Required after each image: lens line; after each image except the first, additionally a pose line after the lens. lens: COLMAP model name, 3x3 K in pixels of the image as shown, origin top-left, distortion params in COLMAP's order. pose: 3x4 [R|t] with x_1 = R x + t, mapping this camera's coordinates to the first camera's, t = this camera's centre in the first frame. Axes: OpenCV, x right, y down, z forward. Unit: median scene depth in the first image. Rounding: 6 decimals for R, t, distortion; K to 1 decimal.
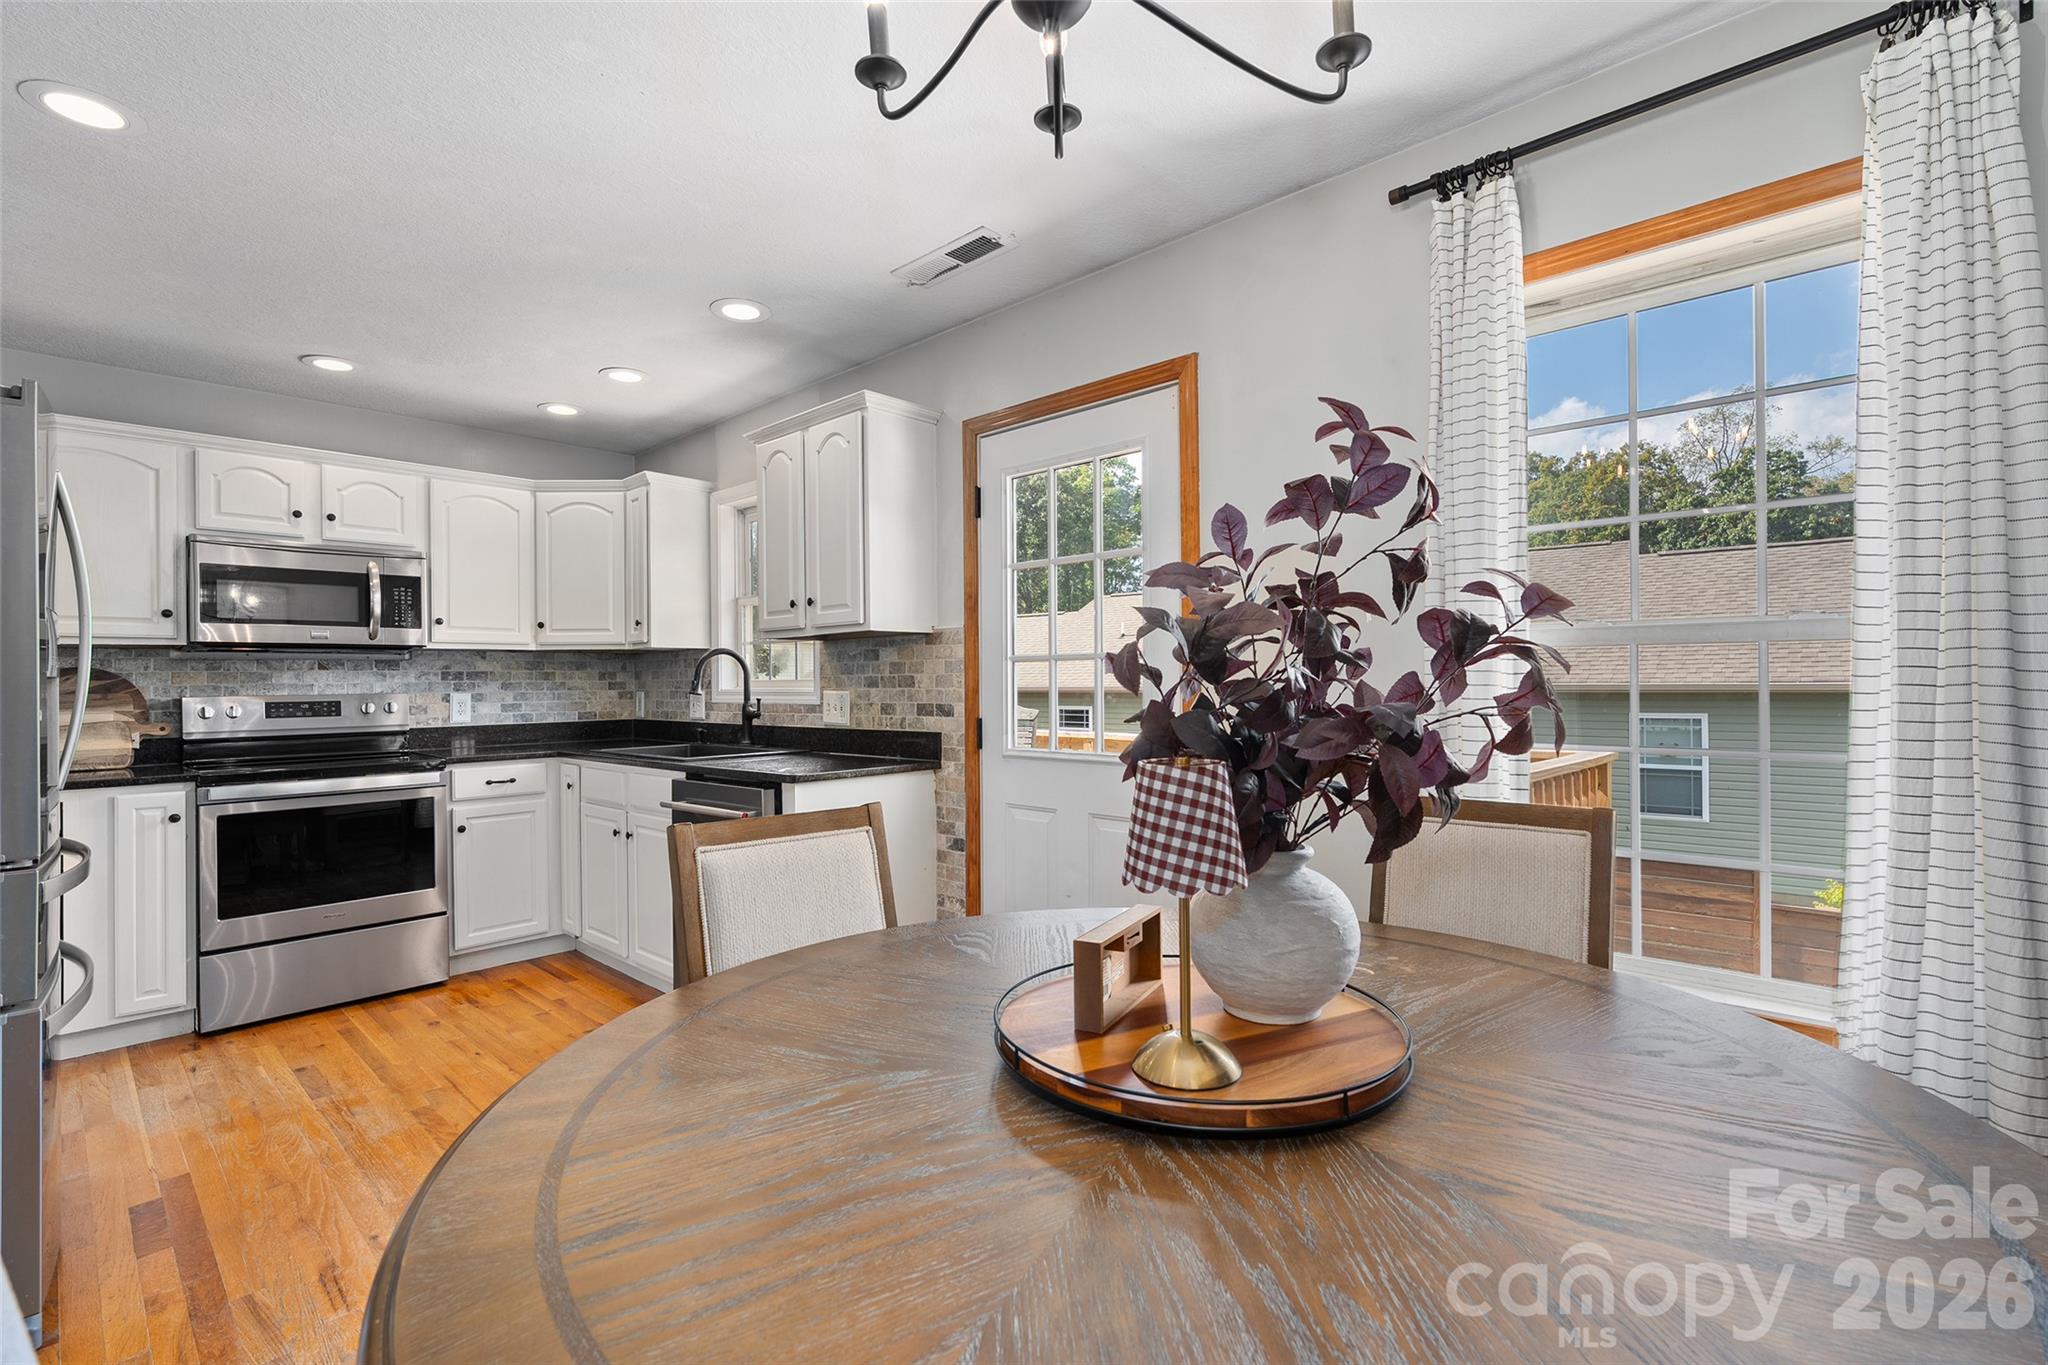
lens RADIAL K [[922.3, 0, 1033.4], [0, 922.3, 684.7], [0, 0, 1]] dist [-0.009197, 0.002879]
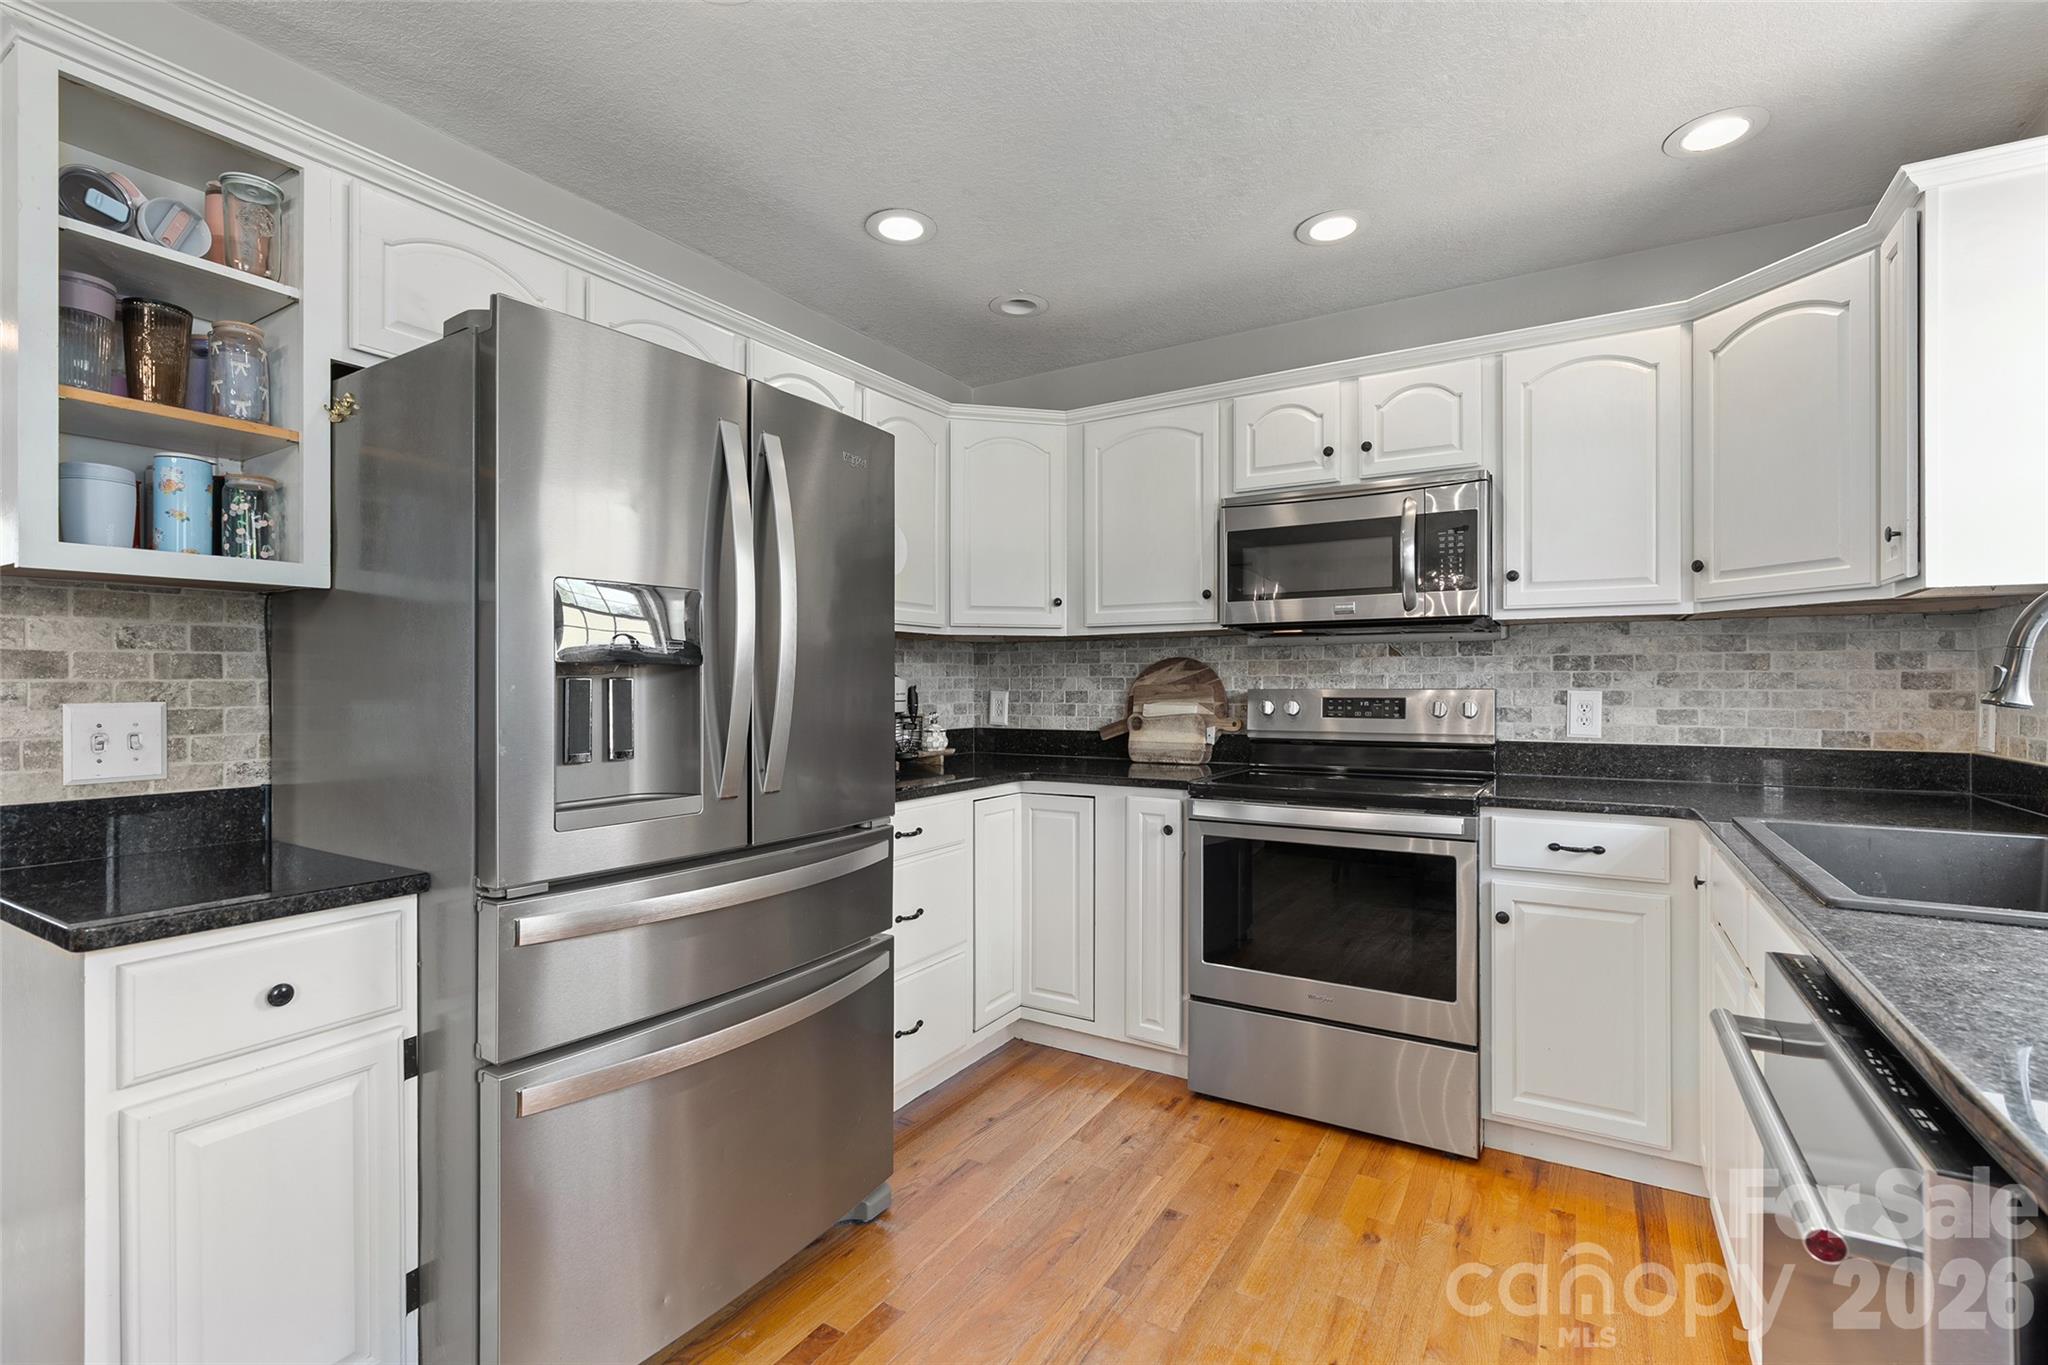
lens RADIAL K [[922.3, 0, 1017.2], [0, 922.3, 683.1], [0, 0, 1]] dist [-0.009197, 0.002879]
pose [[0.191810, 0.010009, -0.981381, -0.095811], [-0.004395, 0.999947, 0.009339, 0.000131], [0.981422, 0.002521, 0.191844, 0.573107]]
